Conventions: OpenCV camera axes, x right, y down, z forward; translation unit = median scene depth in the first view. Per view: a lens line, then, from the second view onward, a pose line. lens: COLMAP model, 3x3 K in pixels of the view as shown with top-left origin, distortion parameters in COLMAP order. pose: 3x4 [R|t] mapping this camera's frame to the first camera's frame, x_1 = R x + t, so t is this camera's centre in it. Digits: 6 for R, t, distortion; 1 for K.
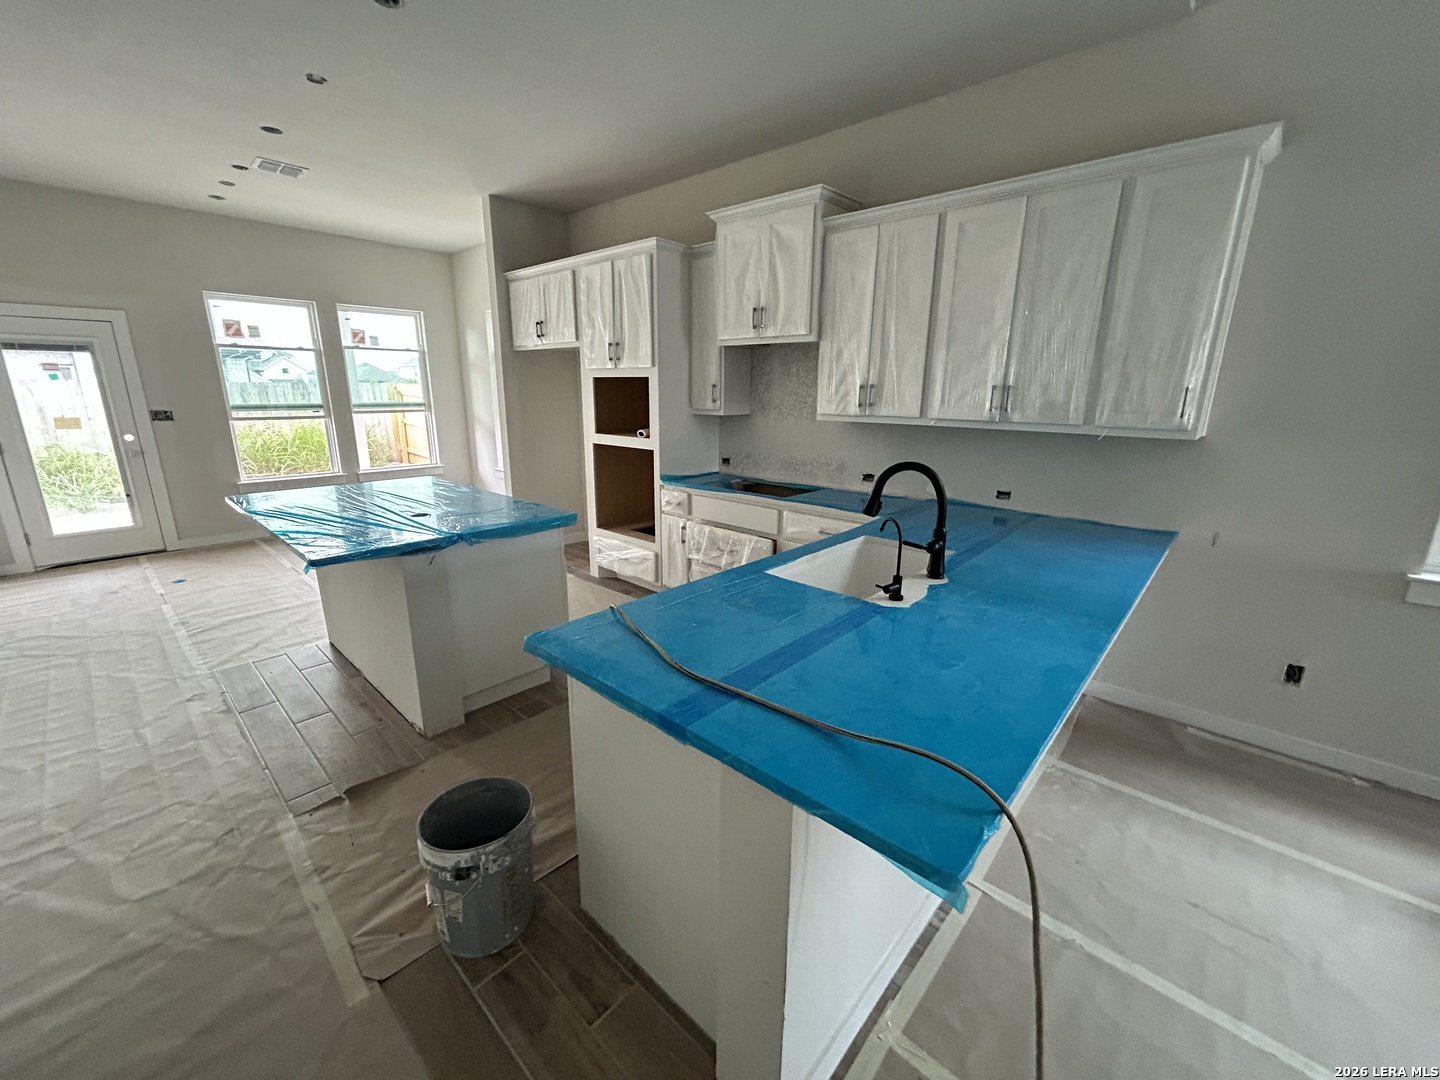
lens RADIAL K [[584.4, 0, 719.4], [0, 584.4, 539.1], [0, 0, 1]] dist [-0.002559, -0.000066]
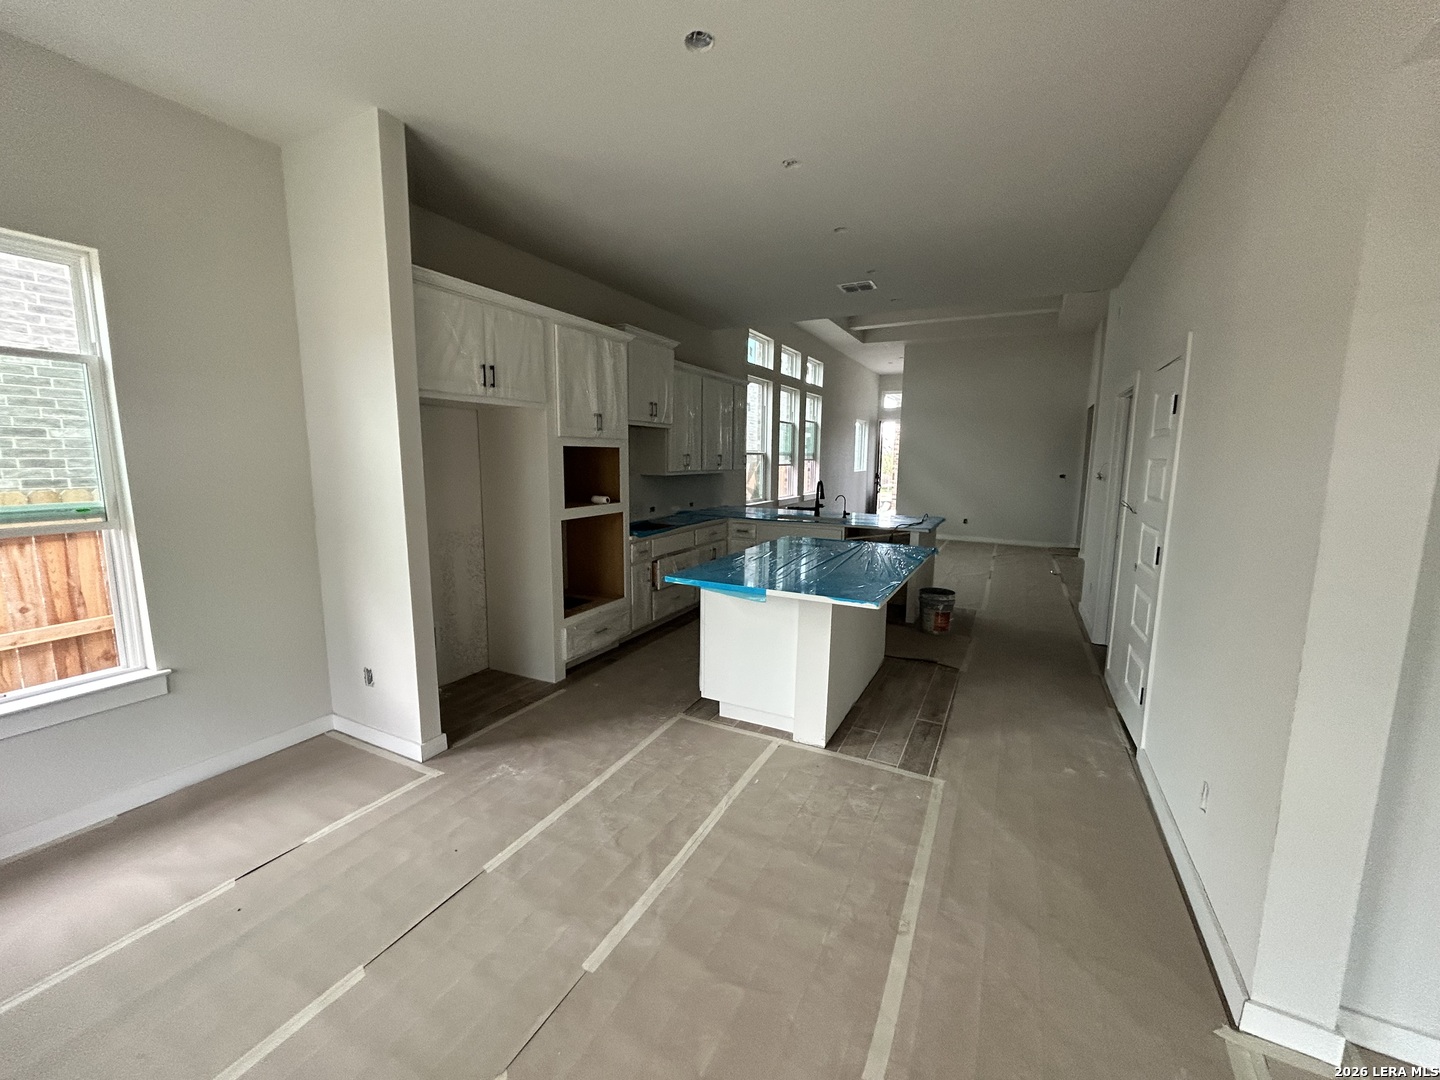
lens RADIAL K [[584.4, 0, 719.5], [0, 584.4, 539.6], [0, 0, 1]] dist [-0.002559, -0.000066]
pose [[-0.266347, -0.147887, 0.952464, -1.181966], [0.232524, 0.949117, 0.212390, -0.284365], [-0.935410, 0.278040, -0.218408, 1.044605]]
